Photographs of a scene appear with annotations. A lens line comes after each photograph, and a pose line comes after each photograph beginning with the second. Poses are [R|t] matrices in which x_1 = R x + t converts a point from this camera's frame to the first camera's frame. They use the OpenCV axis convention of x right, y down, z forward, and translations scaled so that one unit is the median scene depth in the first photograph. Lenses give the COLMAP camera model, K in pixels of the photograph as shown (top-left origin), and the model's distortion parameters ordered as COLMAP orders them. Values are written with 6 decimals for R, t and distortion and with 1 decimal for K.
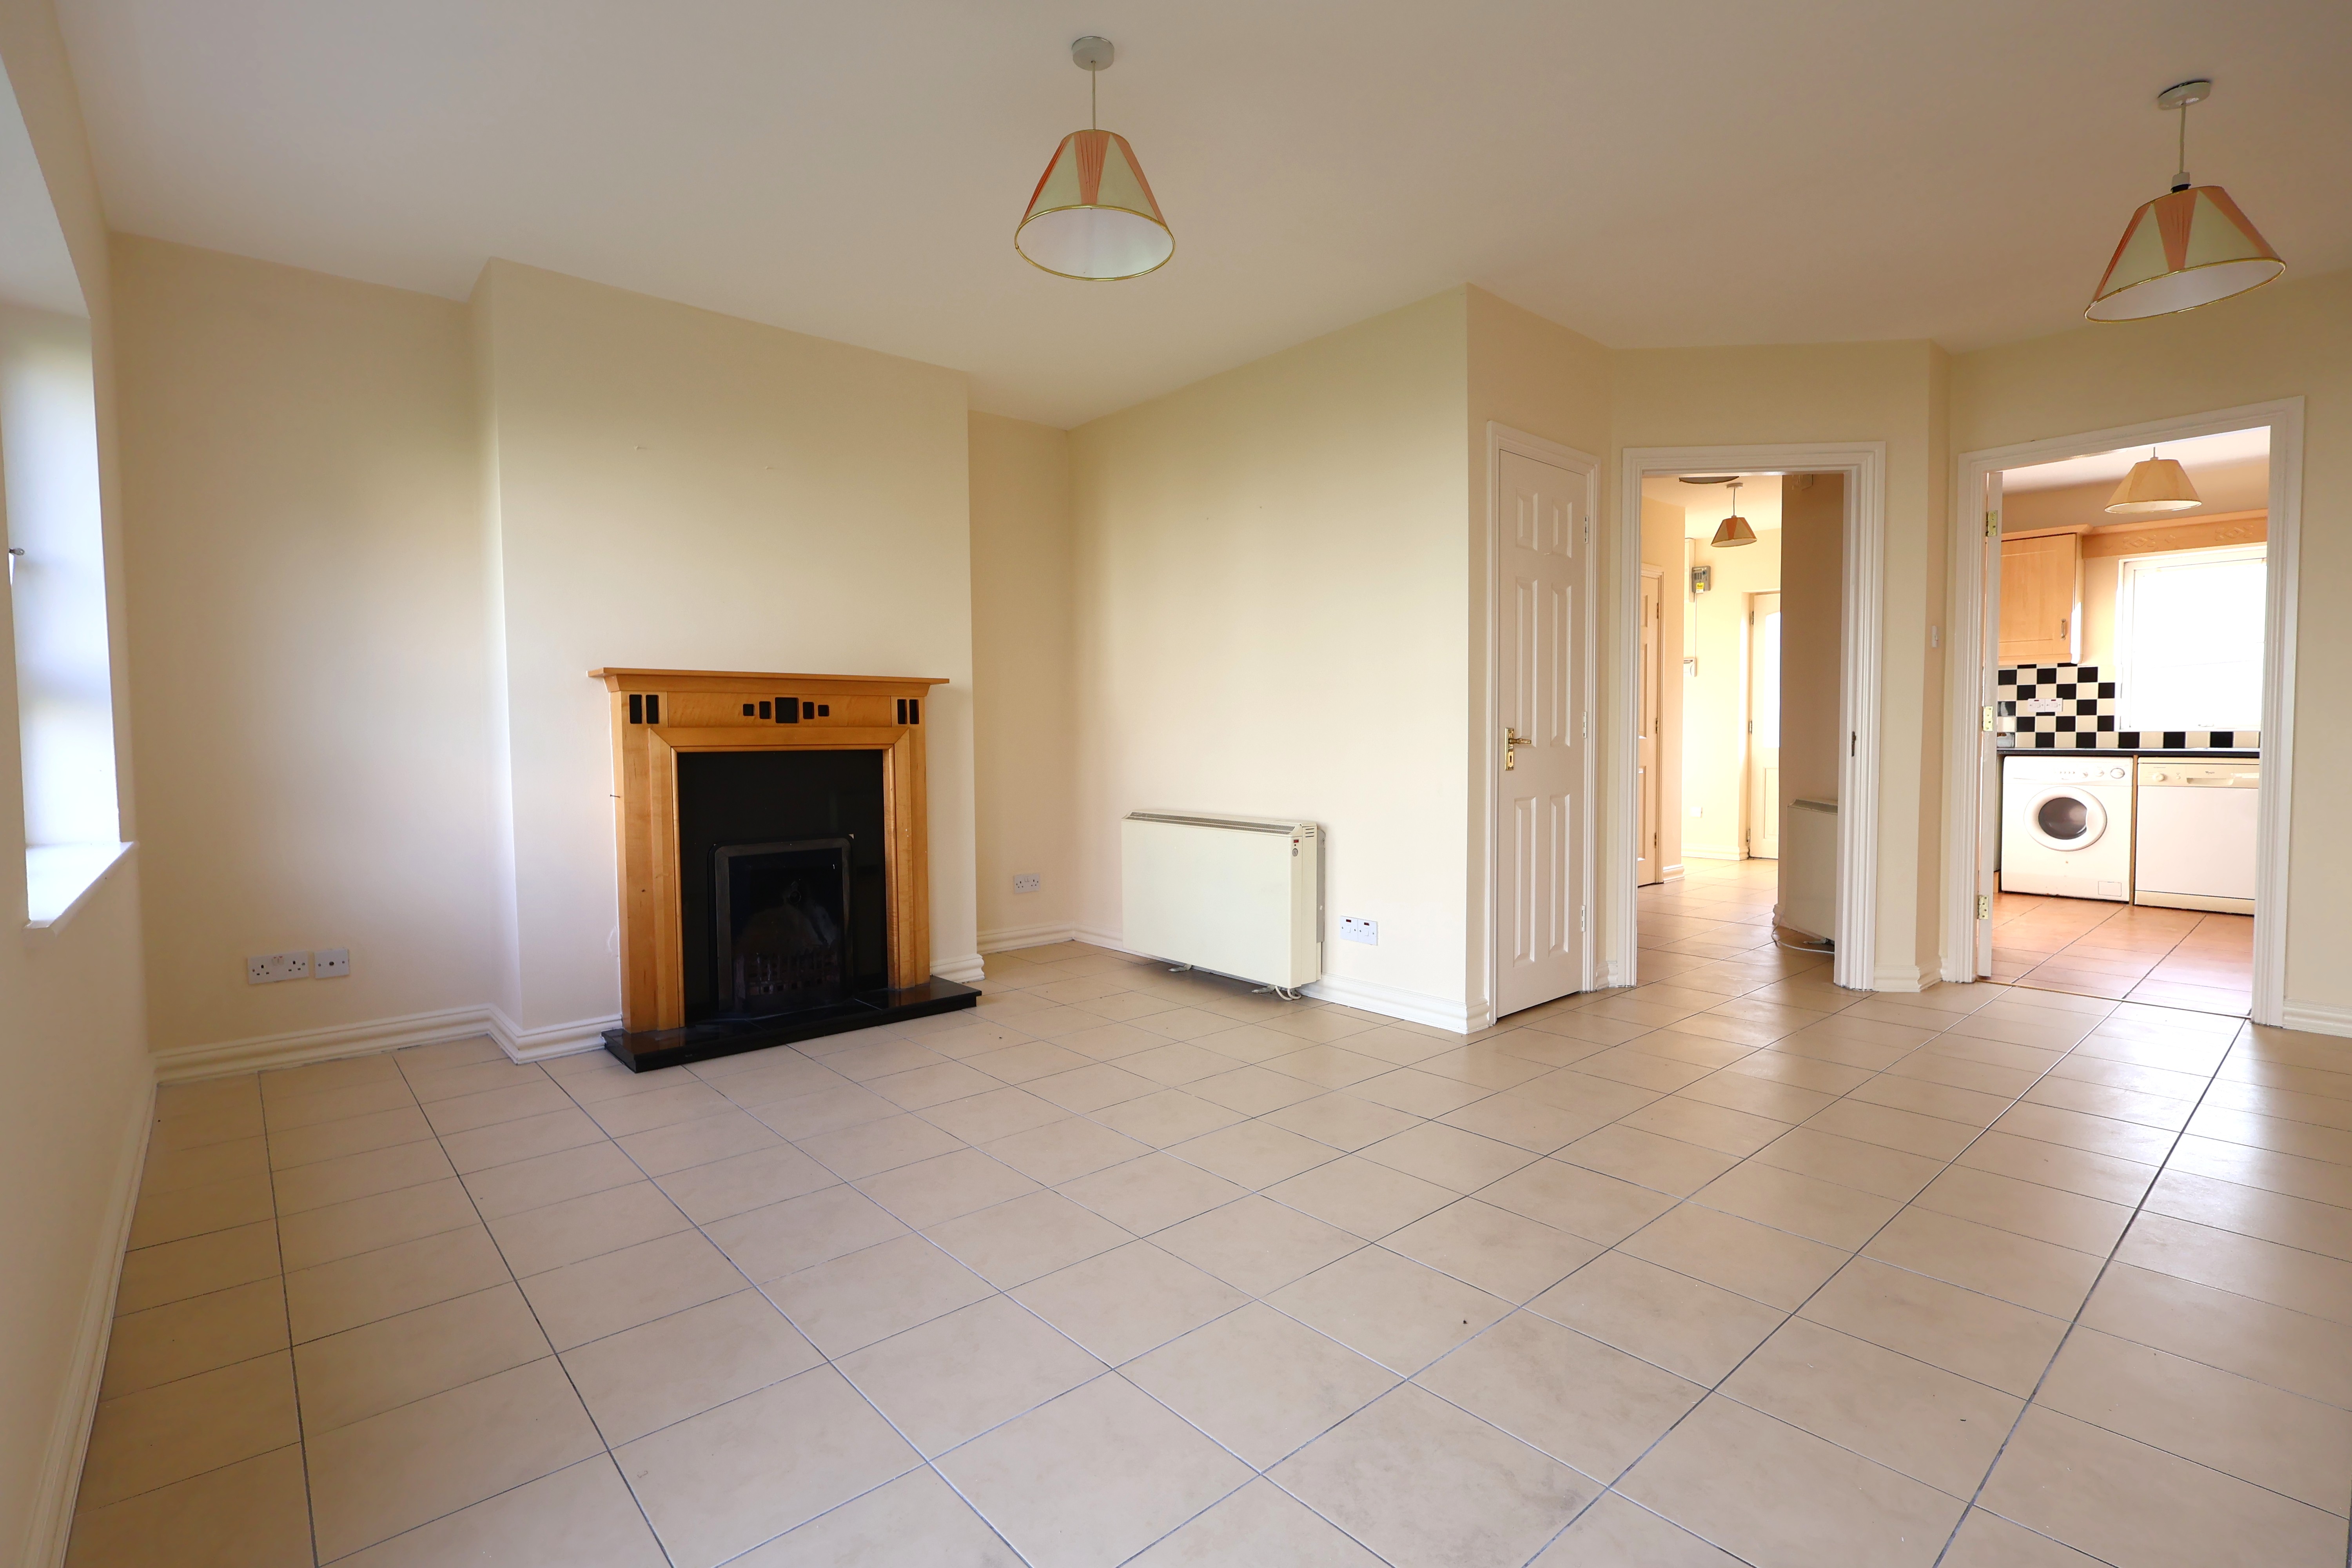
lens RADIAL K [[1072.7, 0, 1167.8], [0, 1072.7, 778.2], [0, 0, 1]] dist [-0.004414, -0.000648]
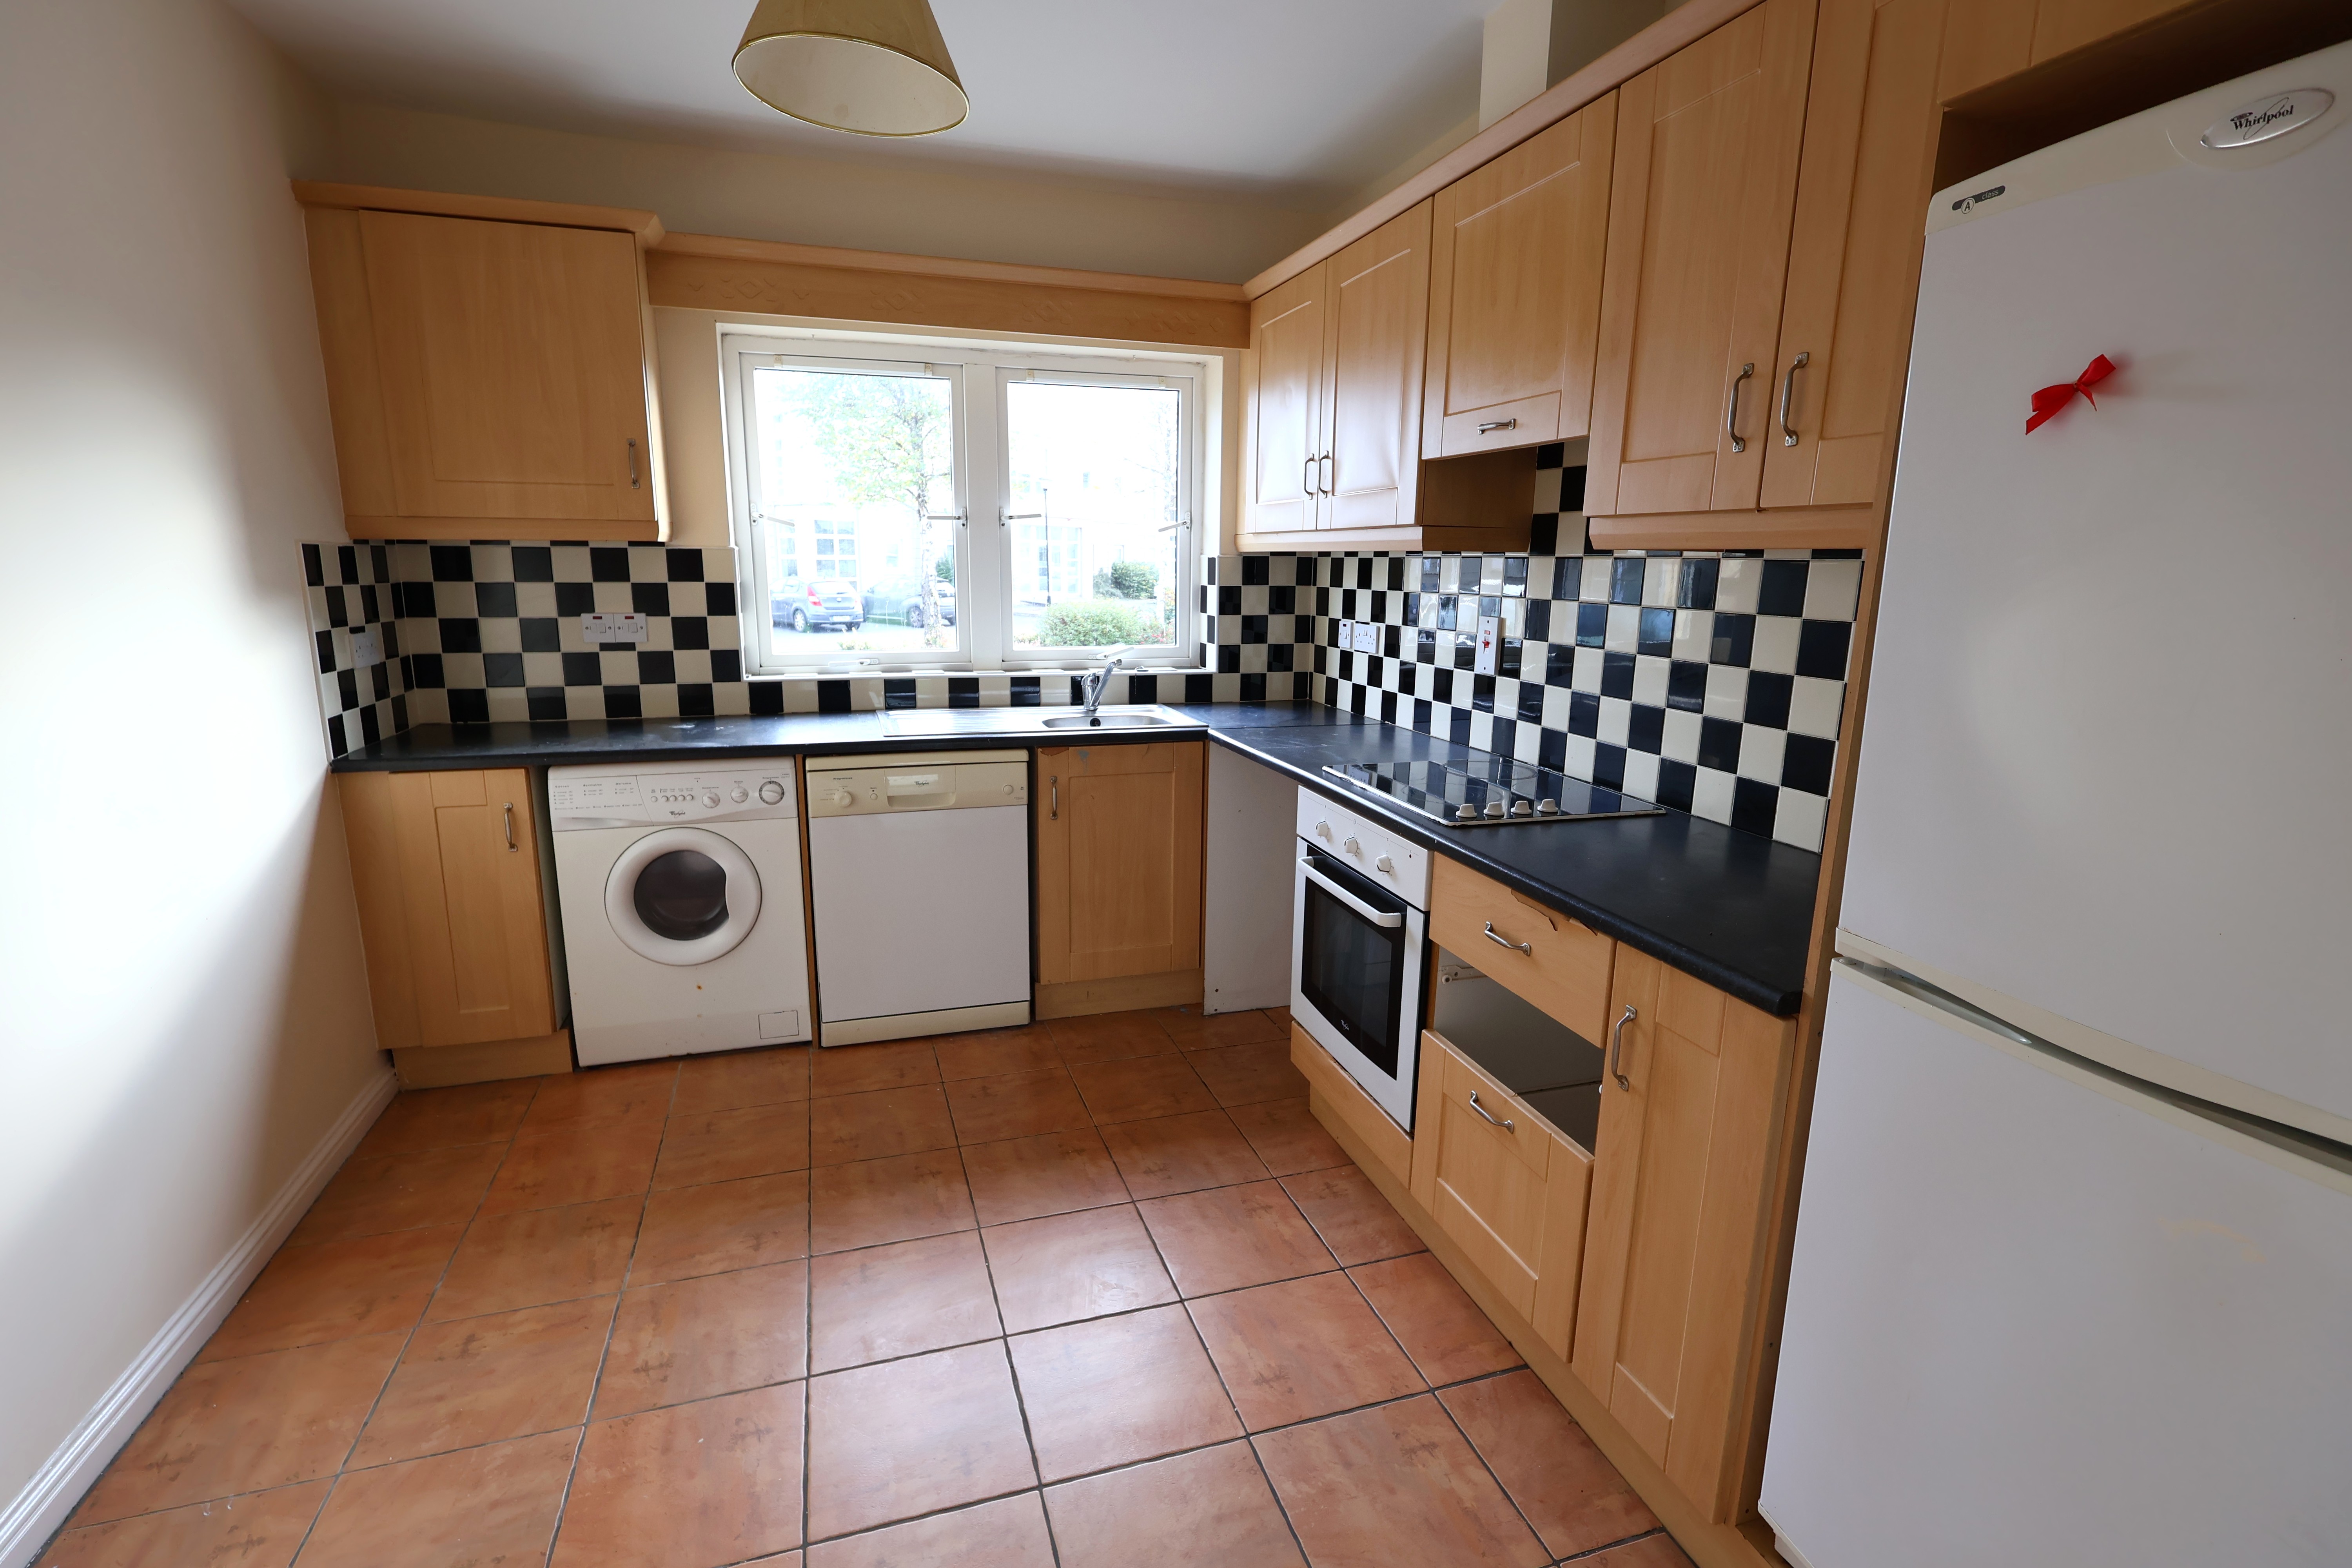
lens RADIAL K [[1072.7, 0, 1167.8], [0, 1072.7, 778.2], [0, 0, 1]] dist [-0.004414, -0.000648]
pose [[0.395568, -0.172280, 0.902134, 0.474357], [0.026565, 0.983985, 0.176263, -0.078107], [-0.918053, -0.045759, 0.393809, 0.580841]]
